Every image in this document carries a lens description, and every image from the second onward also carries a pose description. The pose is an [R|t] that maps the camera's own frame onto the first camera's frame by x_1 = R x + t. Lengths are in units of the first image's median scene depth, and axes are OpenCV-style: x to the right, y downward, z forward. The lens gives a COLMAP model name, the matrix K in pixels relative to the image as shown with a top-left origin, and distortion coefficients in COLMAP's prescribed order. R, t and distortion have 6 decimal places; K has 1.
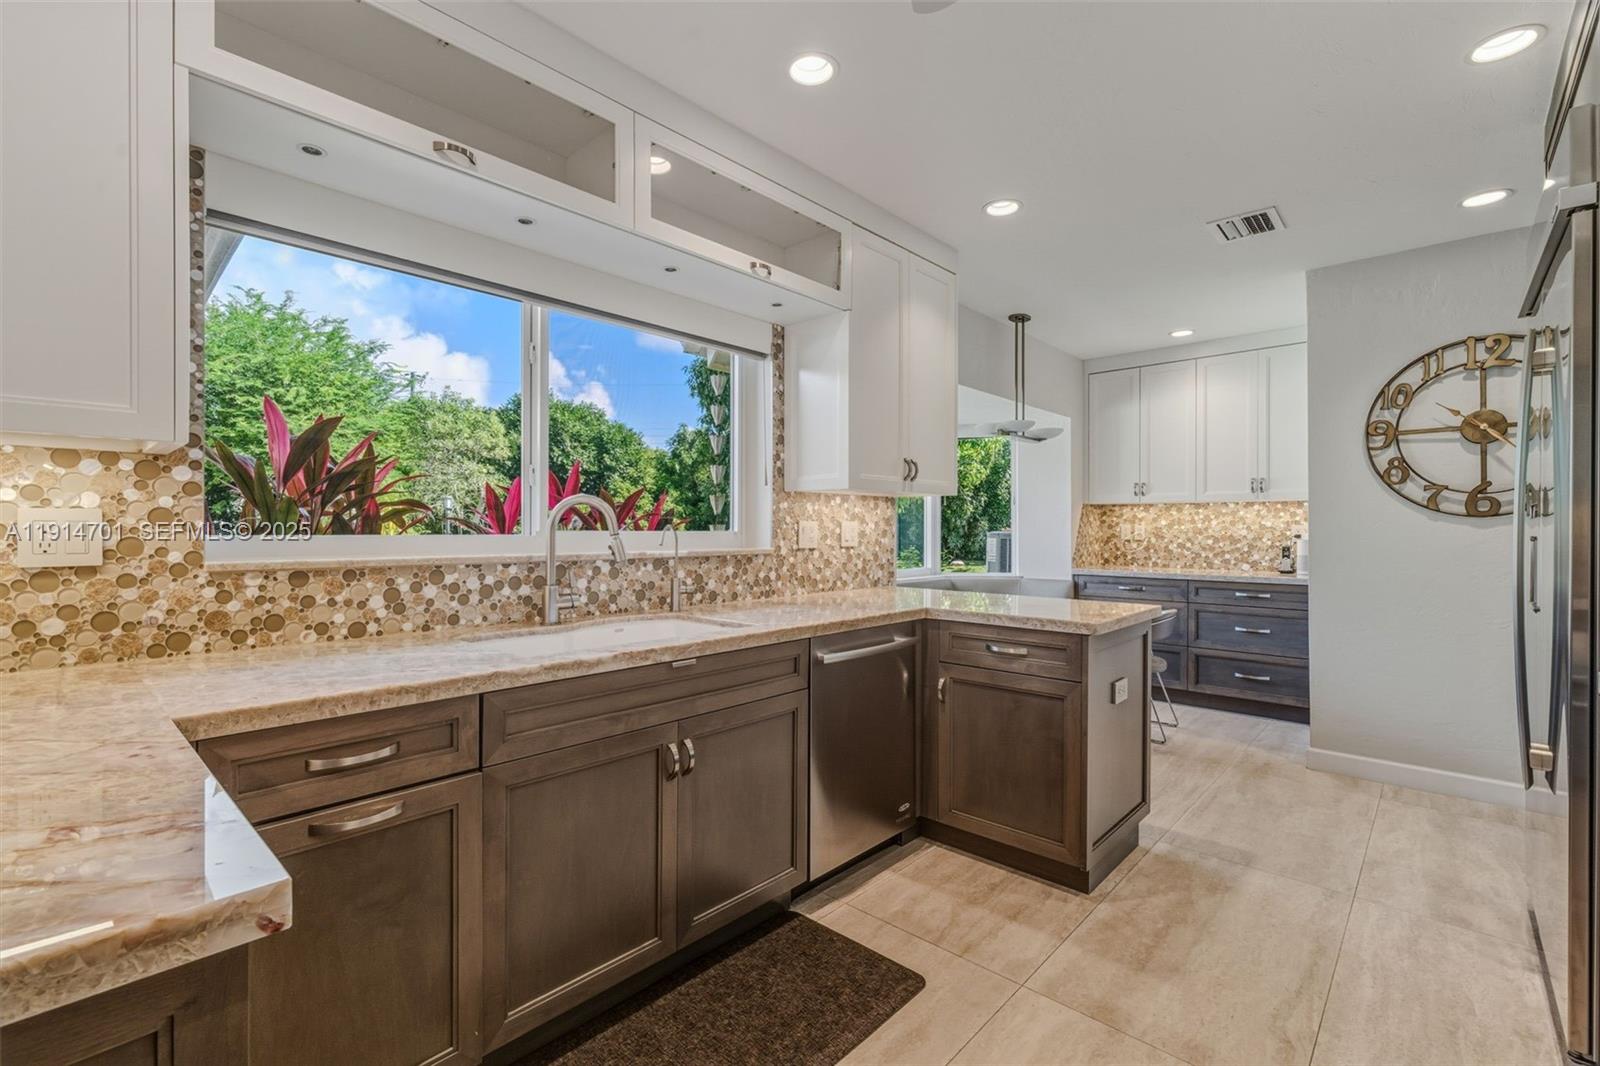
lens RADIAL K [[710.6, 0, 801.4], [0, 710.6, 531.1], [0, 0, 1]] dist [-0.002165, 0.001118]
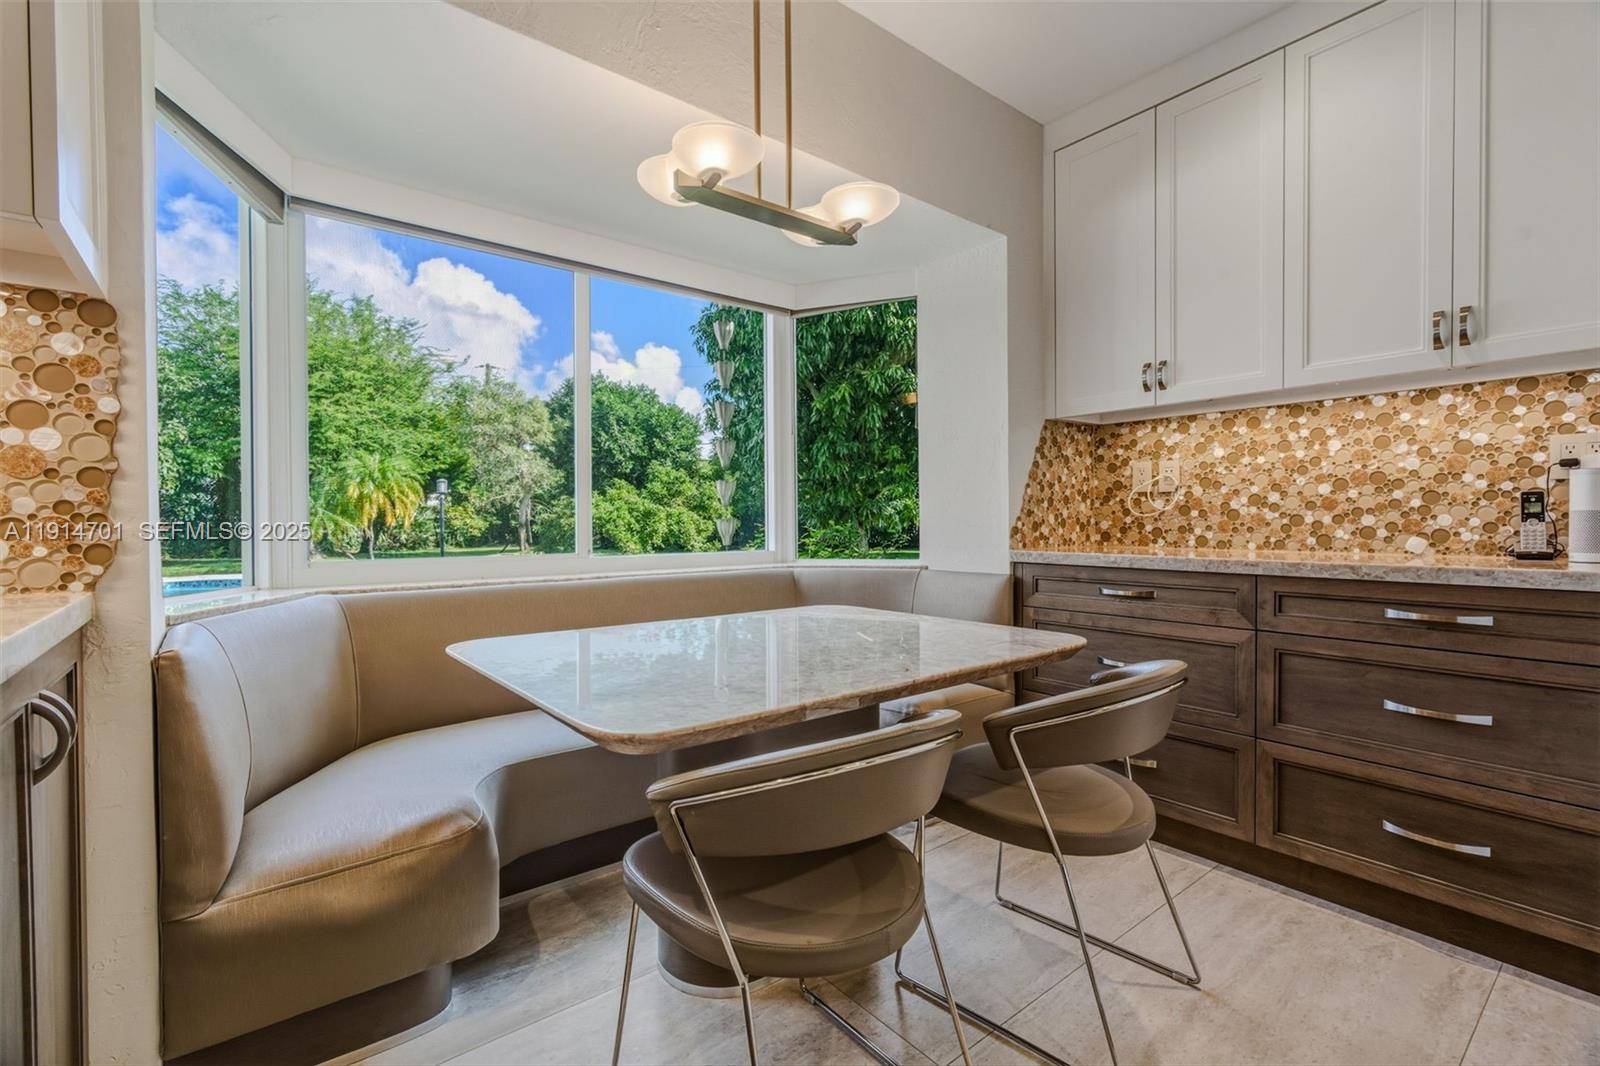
lens RADIAL K [[710.6, 0, 797.4], [0, 710.6, 531.5], [0, 0, 1]] dist [-0.002165, 0.001118]
pose [[0.987742, -0.003012, -0.156064, 0.318571], [0.004815, 0.999926, 0.011176, 0.034790], [0.156018, -0.011790, 0.987684, 0.510122]]
